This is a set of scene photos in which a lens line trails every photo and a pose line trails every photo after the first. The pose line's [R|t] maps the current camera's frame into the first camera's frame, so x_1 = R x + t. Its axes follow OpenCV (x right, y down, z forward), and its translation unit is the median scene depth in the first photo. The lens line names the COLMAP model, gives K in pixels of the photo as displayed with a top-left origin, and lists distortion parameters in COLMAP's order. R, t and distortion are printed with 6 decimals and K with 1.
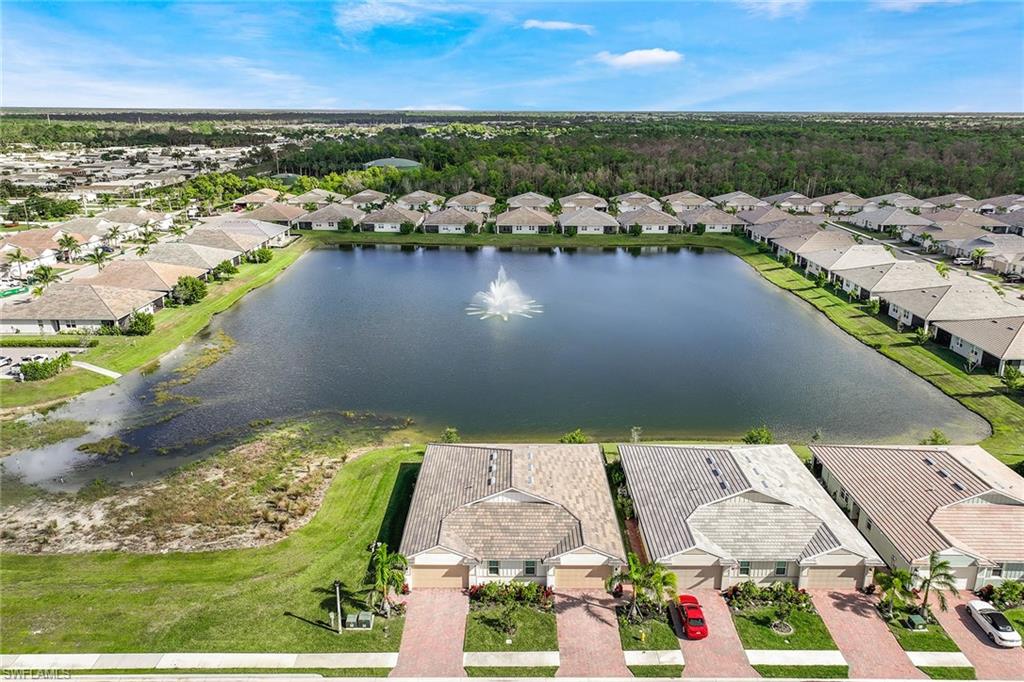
lens RADIAL K [[714.1, 0, 513.0], [0, 714.1, 370.4], [0, 0, 1]] dist [0.007509, 0.008518]
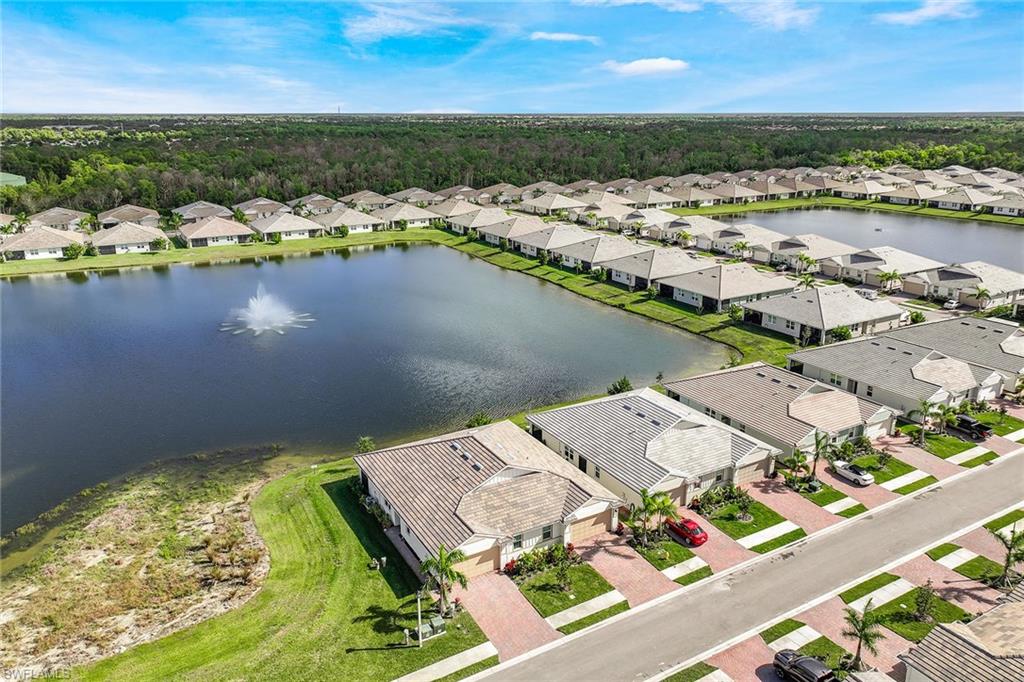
lens RADIAL K [[730.3, 0, 512.0], [0, 730.3, 341.0], [0, 0, 1]] dist [0.006242, 0.003552]
pose [[0.866619, -0.155828, 0.474013, -0.437840], [0.177073, 0.984198, -0.000187, -0.013967], [-0.466494, 0.084097, 0.880518, 0.029166]]
